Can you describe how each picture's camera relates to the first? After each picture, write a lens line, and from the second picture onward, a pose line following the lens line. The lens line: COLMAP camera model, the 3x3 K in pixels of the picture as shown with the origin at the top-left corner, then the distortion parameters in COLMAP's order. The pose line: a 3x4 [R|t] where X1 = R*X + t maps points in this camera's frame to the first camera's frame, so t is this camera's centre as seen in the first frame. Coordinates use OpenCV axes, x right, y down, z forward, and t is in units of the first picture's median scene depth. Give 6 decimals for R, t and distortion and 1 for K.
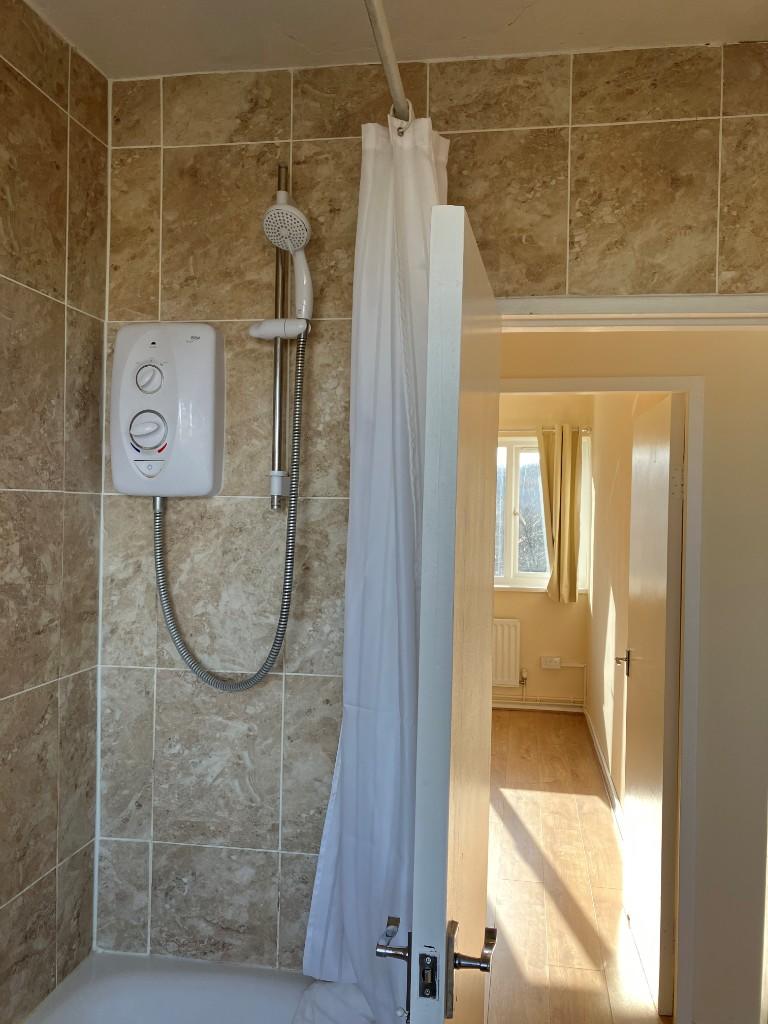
lens RADIAL K [[819.5, 0, 384.9], [0, 819.5, 510.3], [0, 0, 1]] dist [-0.001609, -0.007613]
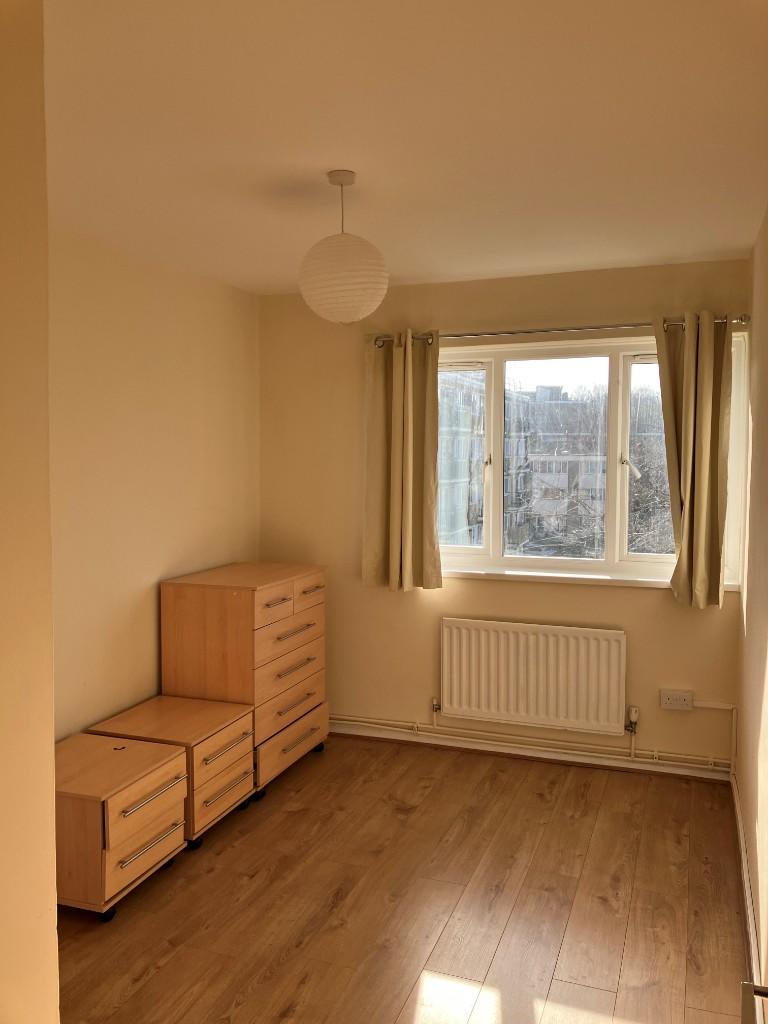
lens RADIAL K [[819.5, 0, 383.5], [0, 819.5, 508.1], [0, 0, 1]] dist [-0.001609, -0.007613]
pose [[0.980708, -0.004618, -0.195423, 0.106660], [0.017263, 0.997861, 0.063053, -0.003640], [0.194713, -0.065210, 0.978690, 0.355728]]
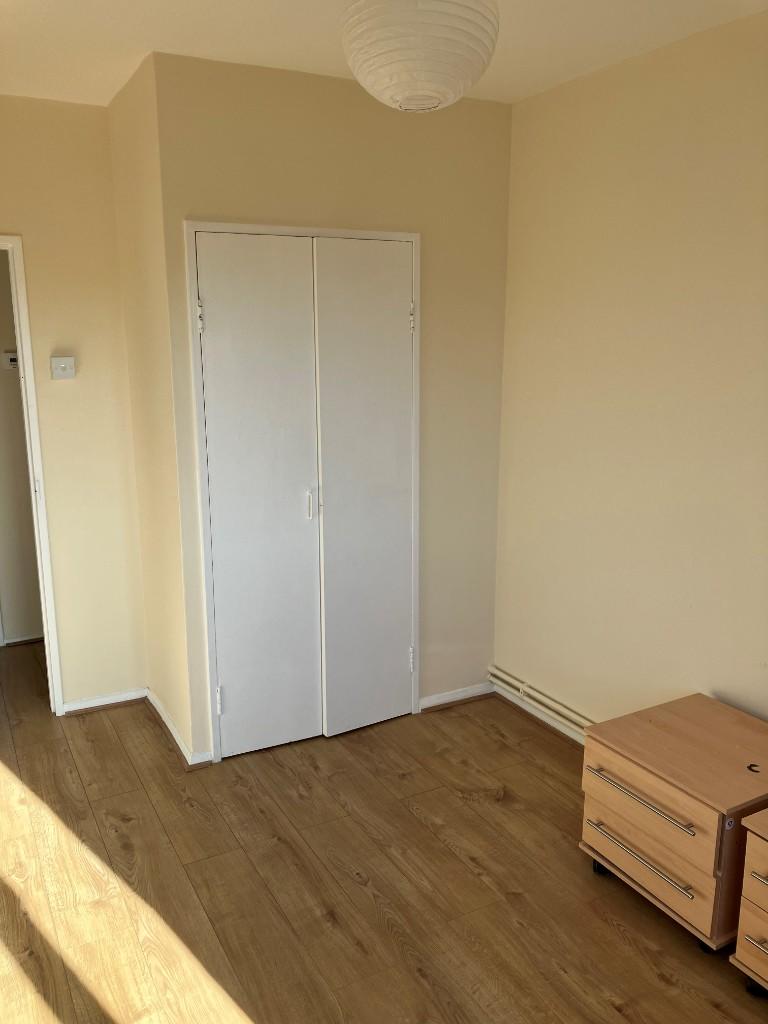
lens RADIAL K [[819.5, 0, 383.6], [0, 819.5, 512.8], [0, 0, 1]] dist [-0.001609, -0.007613]
pose [[-0.789619, 0.115089, -0.602708, 0.170046], [-0.011018, 0.979435, 0.201461, -0.002534], [0.613499, 0.165718, -0.772112, 0.952321]]
